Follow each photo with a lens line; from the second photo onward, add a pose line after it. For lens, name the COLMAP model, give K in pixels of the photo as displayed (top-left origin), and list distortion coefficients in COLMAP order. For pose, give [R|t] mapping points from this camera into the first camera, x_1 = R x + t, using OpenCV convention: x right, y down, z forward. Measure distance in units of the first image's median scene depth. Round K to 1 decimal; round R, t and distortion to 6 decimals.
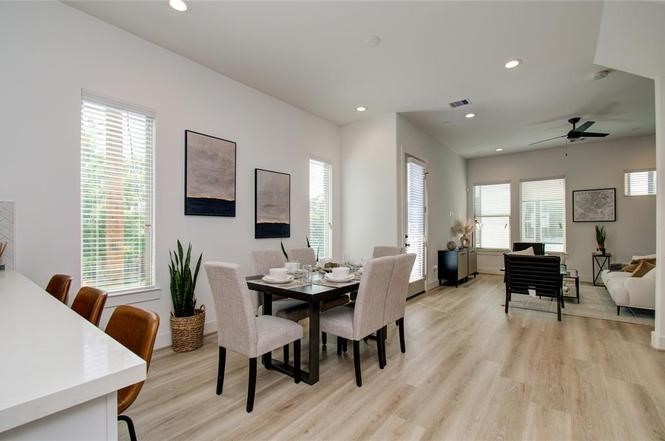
lens RADIAL K [[294.0, 0, 331.3], [0, 294.0, 225.4], [0, 0, 1]] dist [-0.001069, 0.002120]
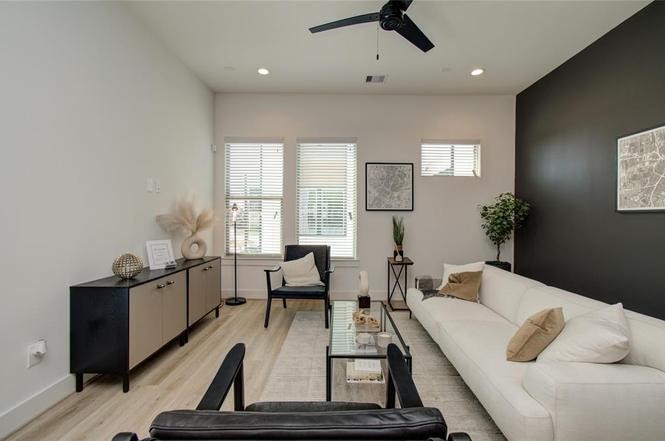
lens RADIAL K [[294.0, 0, 332.2], [0, 294.0, 215.8], [0, 0, 1]] dist [-0.001069, 0.002120]
pose [[0.793311, 0.016726, 0.608587, 0.377655], [-0.010378, 0.999849, -0.013951, 0.009164], [-0.608728, 0.004751, 0.793364, 0.542529]]
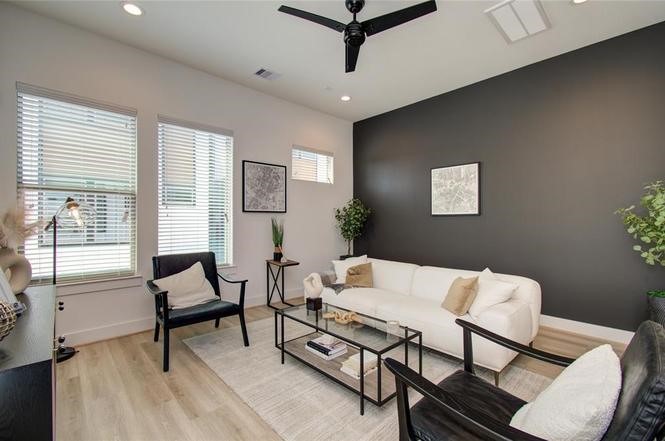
lens RADIAL K [[294.0, 0, 331.8], [0, 294.0, 217.9], [0, 0, 1]] dist [-0.001069, 0.002120]
pose [[0.149852, 0.015272, 0.988591, 0.265940], [0.000624, 0.999879, -0.015541, 0.009660], [-0.988708, 0.002946, 0.149824, 0.748248]]
